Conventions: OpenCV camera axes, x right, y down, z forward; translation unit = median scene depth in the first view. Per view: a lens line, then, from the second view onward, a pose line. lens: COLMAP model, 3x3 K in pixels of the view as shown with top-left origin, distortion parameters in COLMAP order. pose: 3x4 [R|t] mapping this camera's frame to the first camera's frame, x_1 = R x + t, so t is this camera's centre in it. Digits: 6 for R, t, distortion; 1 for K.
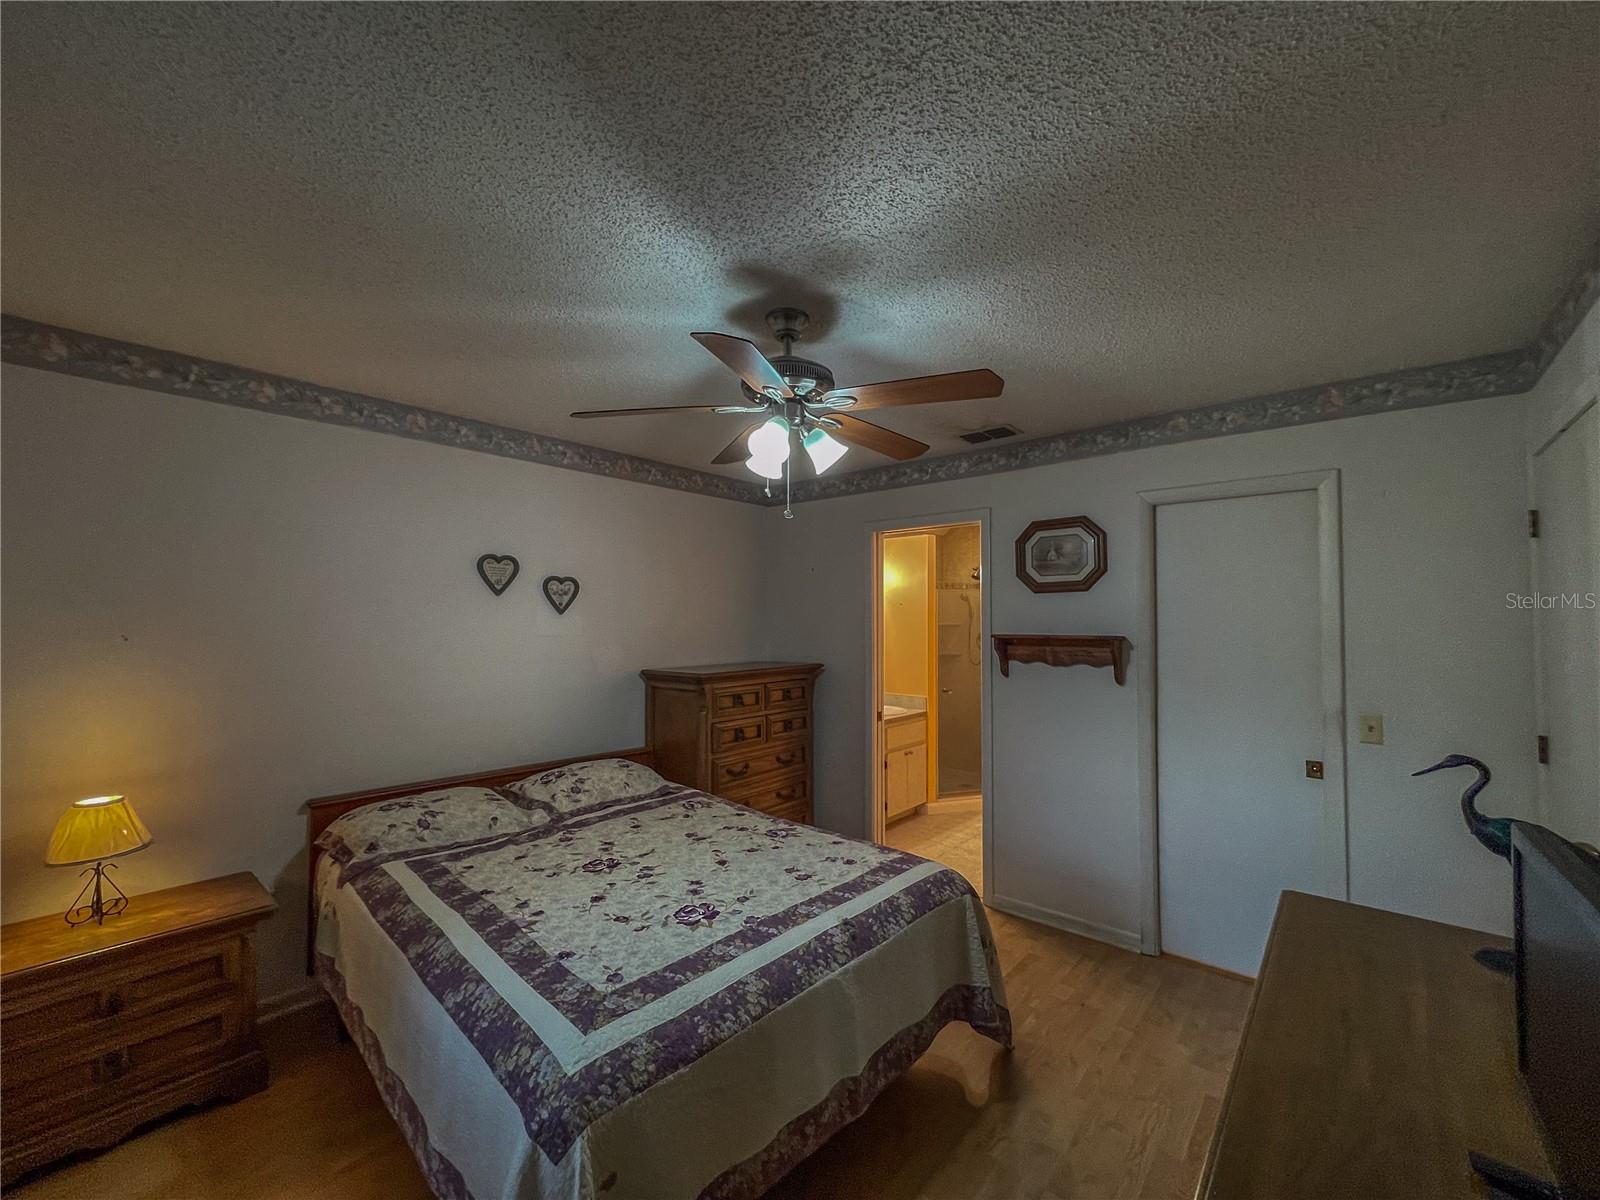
lens RADIAL K [[650.5, 0, 804.0], [0, 650.5, 602.9], [0, 0, 1]] dist [0.000493, -0.000383]
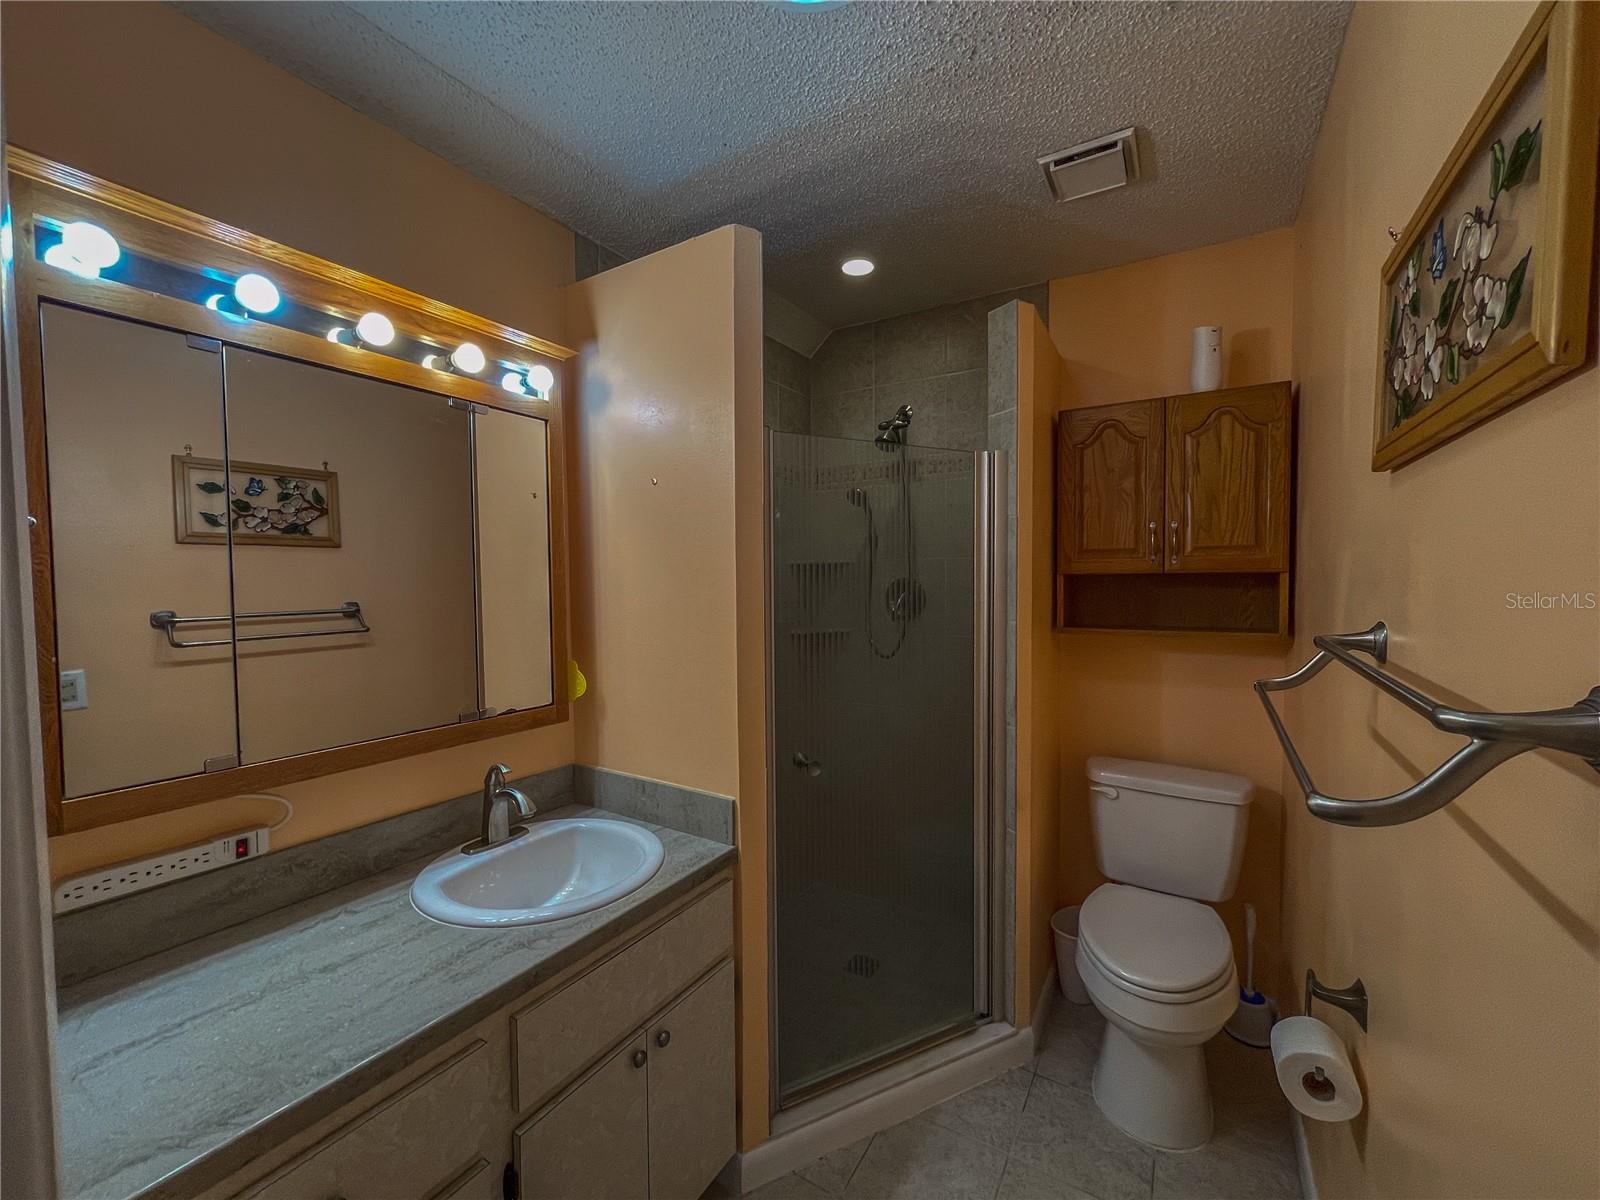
lens RADIAL K [[645.7, 0, 805.3], [0, 645.7, 601.5], [0, 0, 1]] dist [-0.001440, -0.000577]
pose [[0.989352, -0.015220, 0.144744, 0.179045], [0.004732, 0.997355, 0.072530, 0.024890], [-0.145465, -0.071073, 0.986807, 0.700858]]
